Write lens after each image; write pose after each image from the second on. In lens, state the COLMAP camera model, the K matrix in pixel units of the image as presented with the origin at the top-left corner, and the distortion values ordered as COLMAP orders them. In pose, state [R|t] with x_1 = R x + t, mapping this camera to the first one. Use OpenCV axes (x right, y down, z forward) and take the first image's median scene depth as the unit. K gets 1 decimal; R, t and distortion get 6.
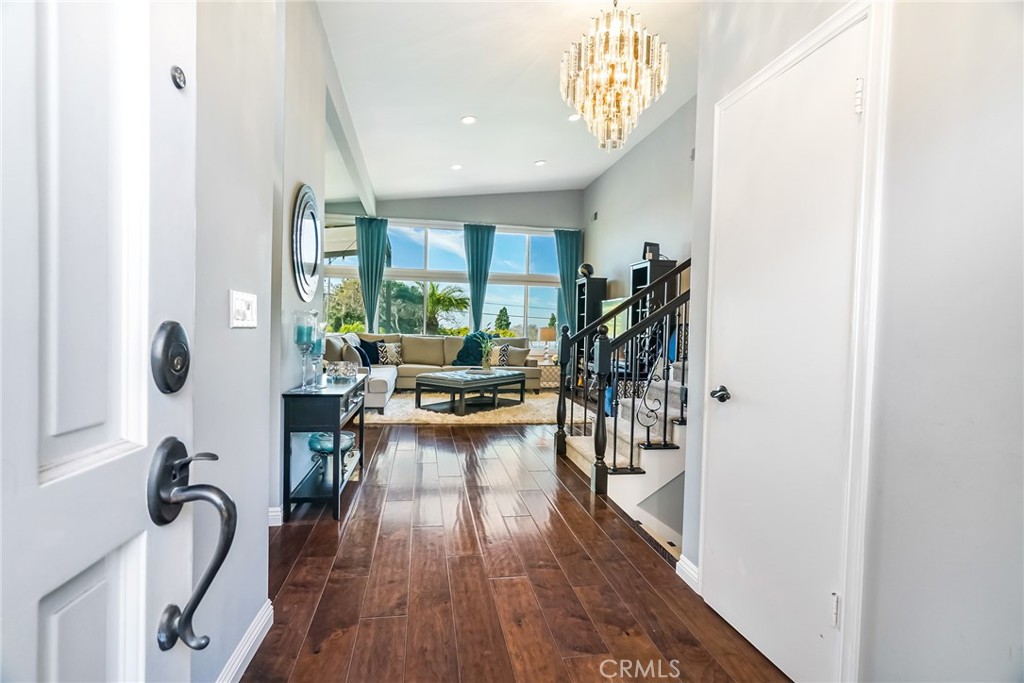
lens RADIAL K [[461.1, 0, 508.7], [0, 461.1, 339.4], [0, 0, 1]] dist [-0.040481, 0.027940]
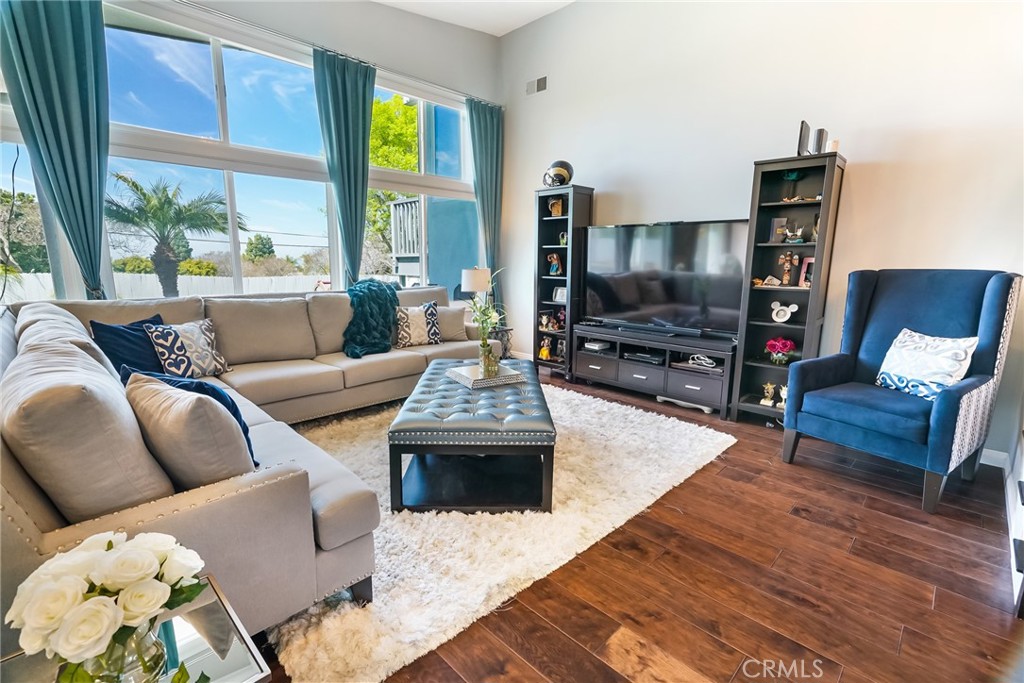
lens RADIAL K [[461.1, 0, 508.7], [0, 461.1, 339.4], [0, 0, 1]] dist [-0.040481, 0.027940]
pose [[0.823716, -0.116306, 0.554945, -0.240714], [0.024763, 0.985181, 0.169720, -0.036958], [-0.566461, -0.126059, 0.814390, 0.507084]]
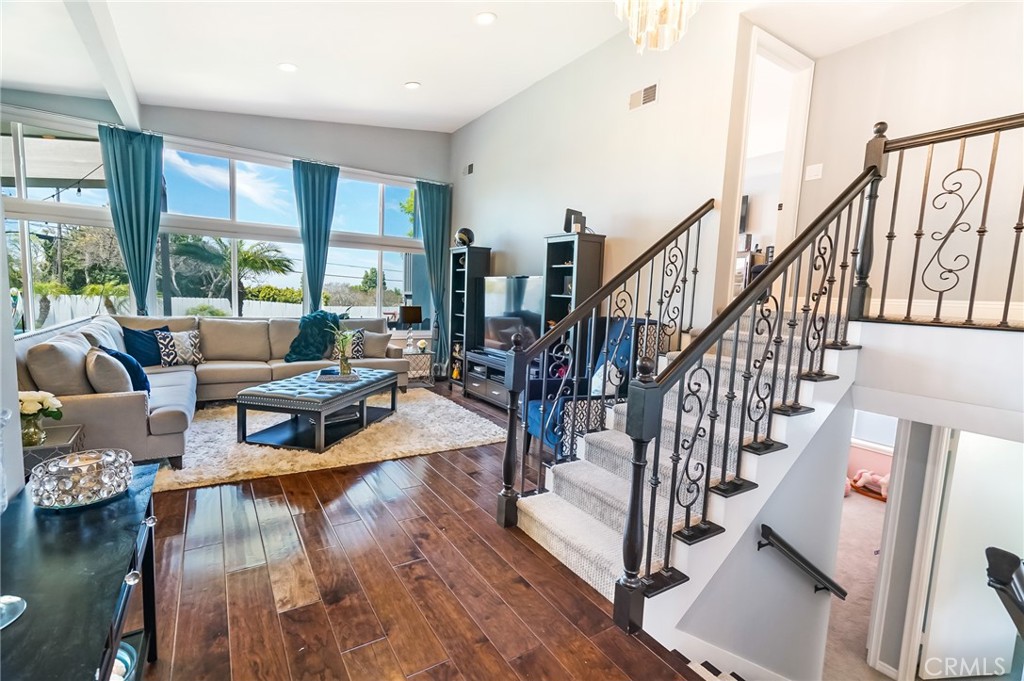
lens RADIAL K [[461.1, 0, 508.7], [0, 461.1, 338.4], [0, 0, 1]] dist [-0.040481, 0.027940]
pose [[0.922629, -0.024779, 0.384893, -0.072305], [-0.009034, 0.996272, 0.085795, -0.041503], [-0.385584, -0.082634, 0.918965, 0.213519]]
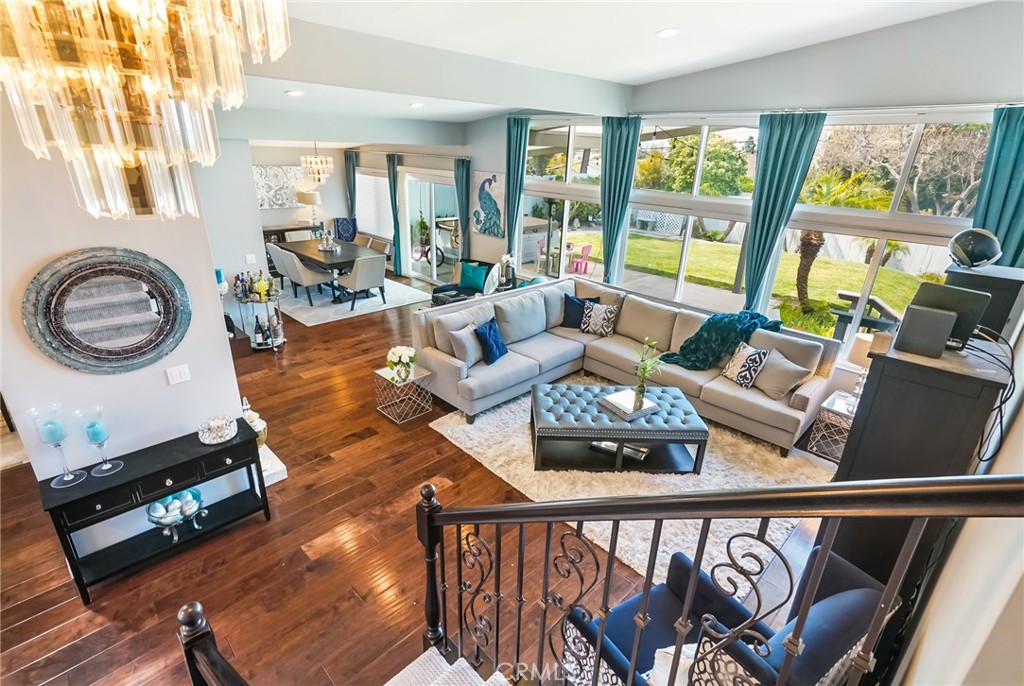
lens RADIAL K [[499.2, 0, 512.0], [0, 499.2, 343.0], [0, 0, 1]] dist [0.018855, -0.000028]
pose [[0.566422, 0.298902, -0.768000, 0.297076], [-0.043189, 0.941394, 0.334533, -0.195238], [0.822983, -0.156318, 0.546135, 0.413247]]
